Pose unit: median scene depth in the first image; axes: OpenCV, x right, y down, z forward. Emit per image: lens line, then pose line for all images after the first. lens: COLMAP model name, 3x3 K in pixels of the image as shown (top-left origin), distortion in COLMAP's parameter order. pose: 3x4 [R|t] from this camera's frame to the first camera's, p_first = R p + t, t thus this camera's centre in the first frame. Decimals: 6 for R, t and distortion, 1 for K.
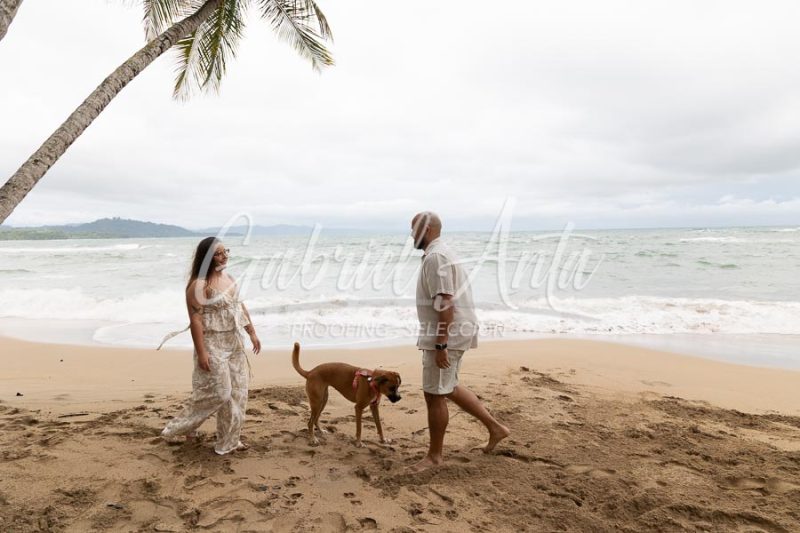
lens RADIAL K [[538.5, 0, 393.4], [0, 538.5, 267.4], [0, 0, 1]] dist [0.002171, 0.000091]
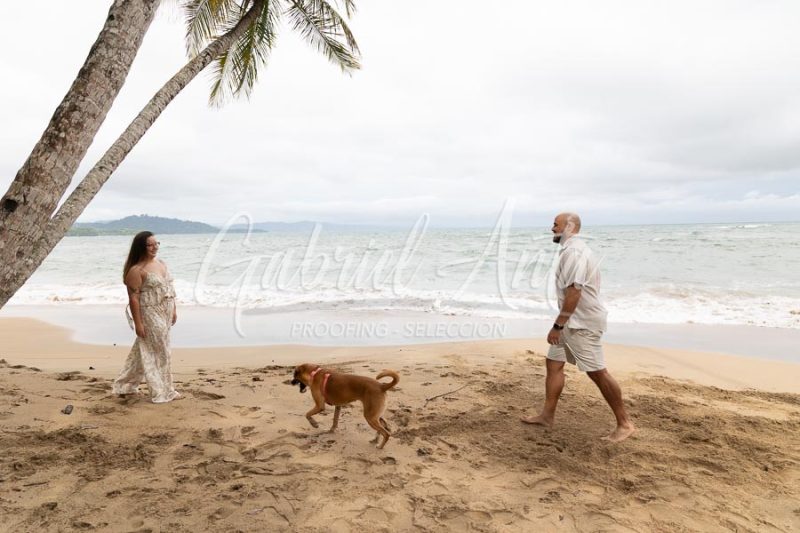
lens RADIAL K [[538.5, 0, 393.5], [0, 538.5, 270.7], [0, 0, 1]] dist [0.002171, 0.000091]
pose [[0.999198, 0.001465, -0.040027, 0.008794], [-0.000960, 0.999920, 0.012615, 0.009317], [0.040042, -0.012566, 0.999119, -0.156327]]
